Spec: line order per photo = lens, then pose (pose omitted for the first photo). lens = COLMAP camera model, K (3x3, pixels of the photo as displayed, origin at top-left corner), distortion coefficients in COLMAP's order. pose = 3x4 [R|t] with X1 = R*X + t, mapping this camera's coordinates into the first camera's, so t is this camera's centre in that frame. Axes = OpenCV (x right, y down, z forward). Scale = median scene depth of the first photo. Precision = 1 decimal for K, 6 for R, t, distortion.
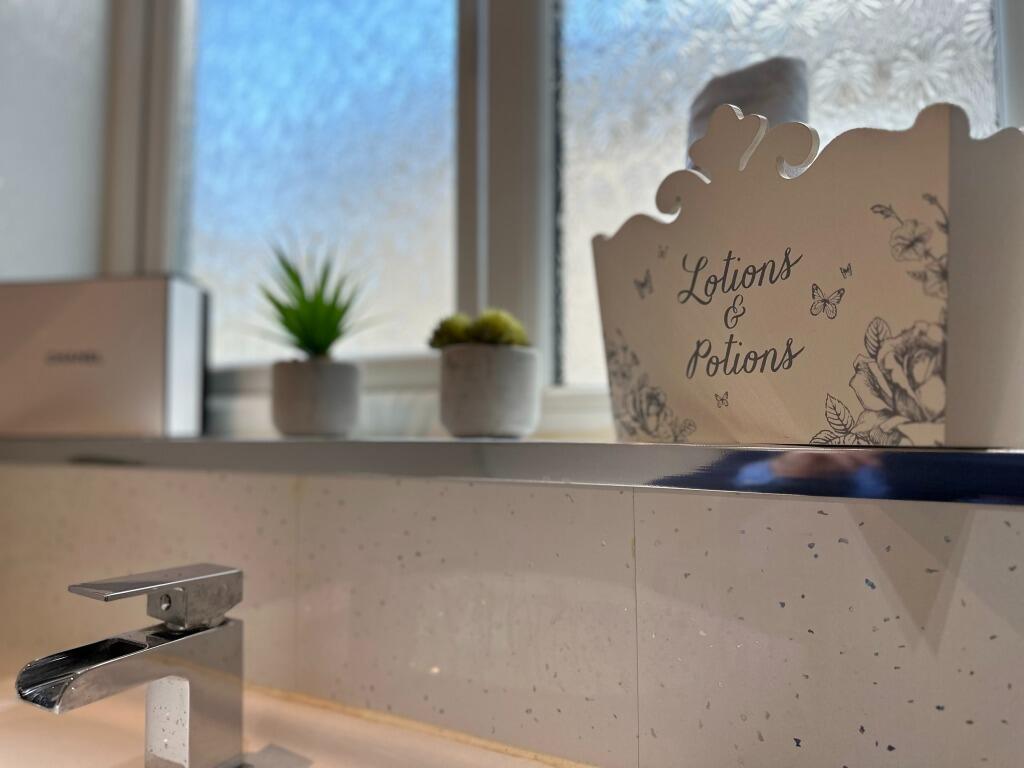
lens RADIAL K [[746.8, 0, 510.3], [0, 746.8, 385.6], [0, 0, 1]] dist [0.010937, -0.001684]
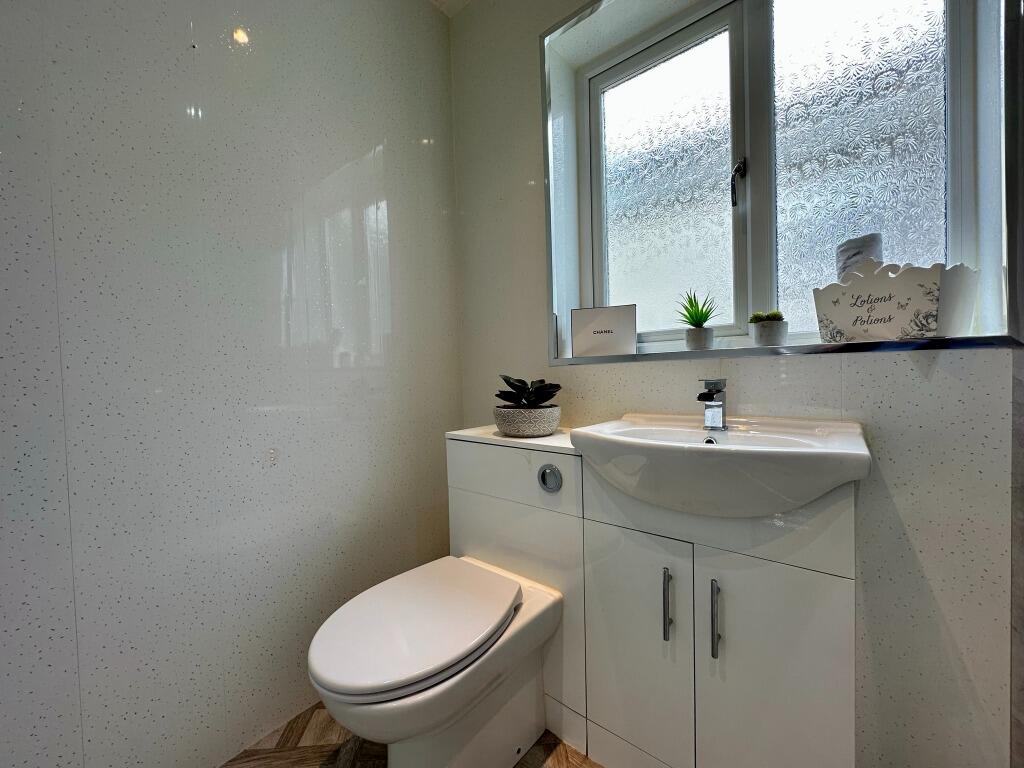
lens RADIAL K [[411.2, 0, 513.0], [0, 411.2, 380.7], [0, 0, 1]] dist [-0.003782, -0.000193]
pose [[0.985956, -0.027648, -0.164702, -1.330168], [0.040388, 0.996402, 0.074513, 0.048806], [0.162050, -0.080119, 0.983525, -1.624303]]
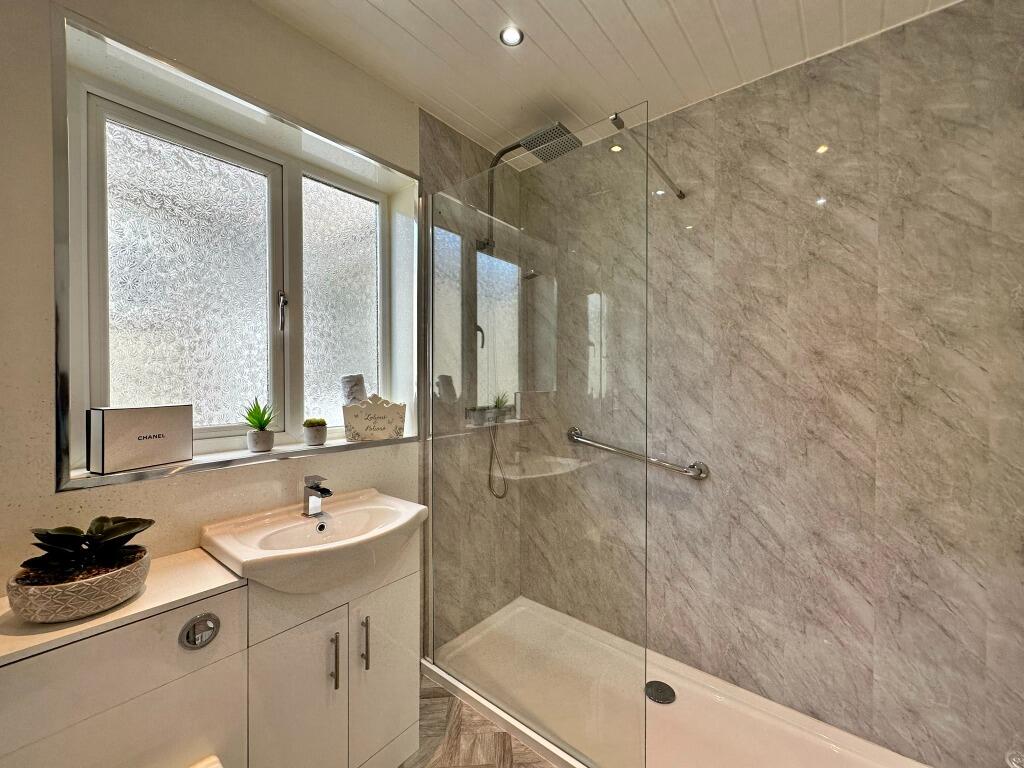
lens RADIAL K [[411.2, 0, 511.0], [0, 411.2, 381.9], [0, 0, 1]] dist [-0.003782, -0.000193]
pose [[0.138281, -0.011173, 0.990330, -3.691122], [-0.059094, 0.998062, 0.019512, -0.683878], [-0.988628, -0.061221, 0.137353, -0.901072]]
